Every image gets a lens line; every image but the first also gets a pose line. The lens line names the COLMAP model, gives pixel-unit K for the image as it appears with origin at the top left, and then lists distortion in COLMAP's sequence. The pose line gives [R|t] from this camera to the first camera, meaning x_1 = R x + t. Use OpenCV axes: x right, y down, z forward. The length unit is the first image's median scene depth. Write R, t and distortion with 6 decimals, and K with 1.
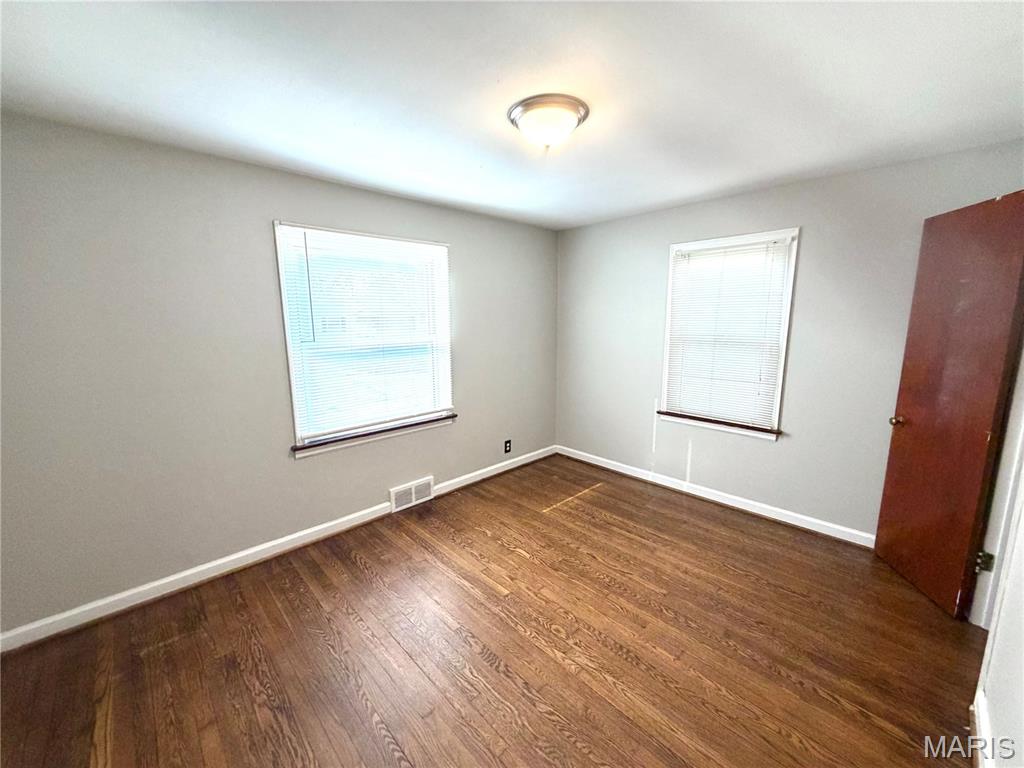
lens RADIAL K [[407.6, 0, 510.3], [0, 407.6, 384.5], [0, 0, 1]] dist [0.000499, -0.000620]
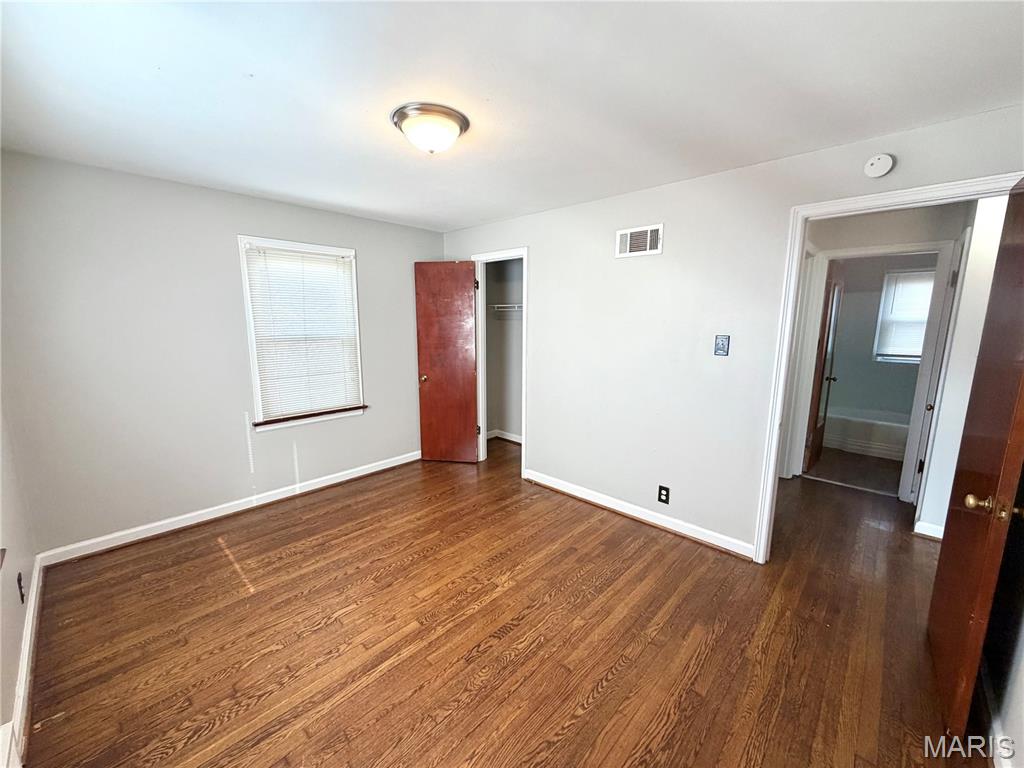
lens RADIAL K [[407.6, 0, 510.3], [0, 407.6, 384.5], [0, 0, 1]] dist [0.000499, -0.000620]
pose [[-0.048693, -0.154787, 0.986747, -0.642232], [0.160578, 0.973855, 0.160689, -0.086652], [-0.985821, 0.166275, -0.022564, 0.569264]]
